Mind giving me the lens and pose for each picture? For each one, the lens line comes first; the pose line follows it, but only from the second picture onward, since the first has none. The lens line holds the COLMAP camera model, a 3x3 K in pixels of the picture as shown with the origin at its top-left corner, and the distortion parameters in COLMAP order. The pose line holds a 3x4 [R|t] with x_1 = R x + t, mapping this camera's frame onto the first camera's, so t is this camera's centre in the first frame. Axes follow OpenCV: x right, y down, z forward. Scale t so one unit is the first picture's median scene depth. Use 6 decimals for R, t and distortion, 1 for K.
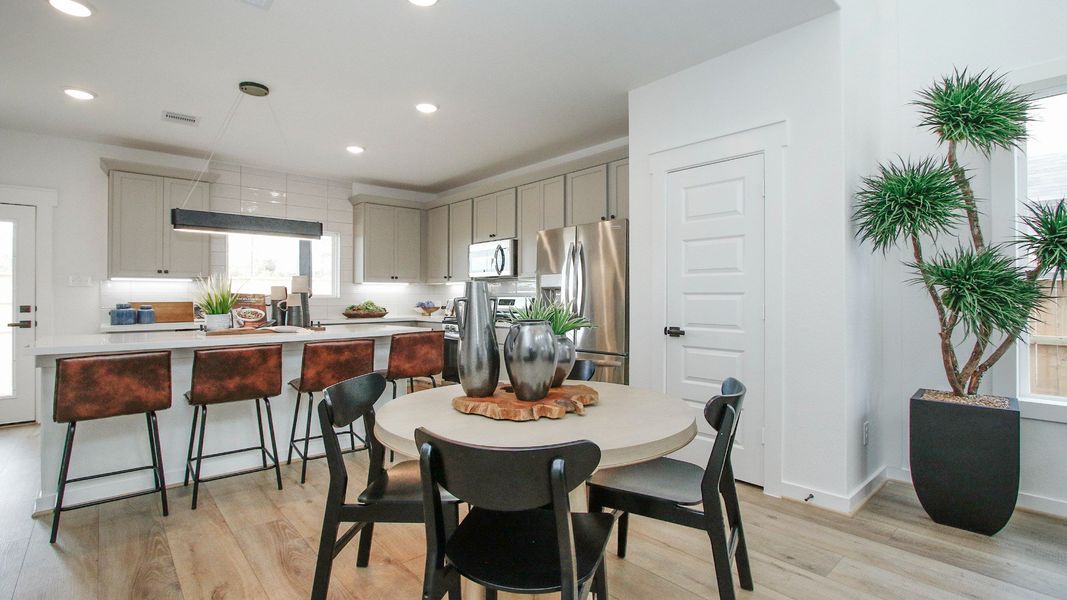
lens RADIAL K [[491.1, 0, 529.5], [0, 491.1, 295.9], [0, 0, 1]] dist [-0.017020, 0.002599]
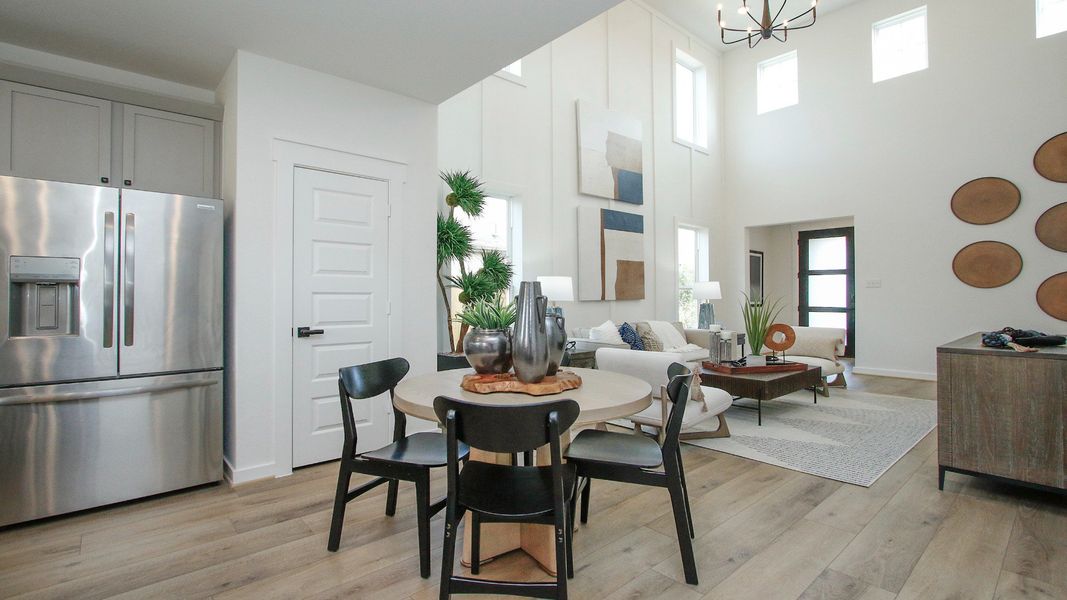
lens RADIAL K [[491.1, 0, 527.7], [0, 491.1, 292.0], [0, 0, 1]] dist [-0.017020, 0.002599]
pose [[0.007621, 0.011493, 0.999905, -0.617191], [0.000902, 0.999933, -0.011500, 0.004481], [-0.999971, 0.000990, 0.007610, 0.502701]]
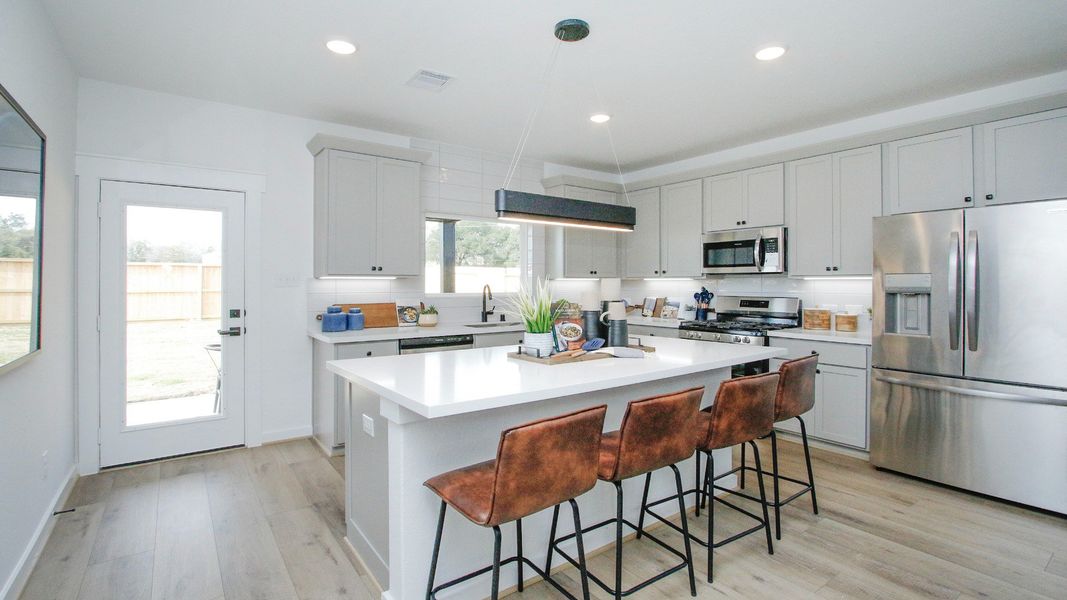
lens RADIAL K [[491.1, 0, 526.3], [0, 491.1, 282.3], [0, 0, 1]] dist [-0.017020, 0.002599]
pose [[0.995208, 0.002149, -0.097762, -0.545394], [-0.002147, 0.999998, 0.000123, -0.035571], [0.097762, 0.000088, 0.995210, 0.236429]]
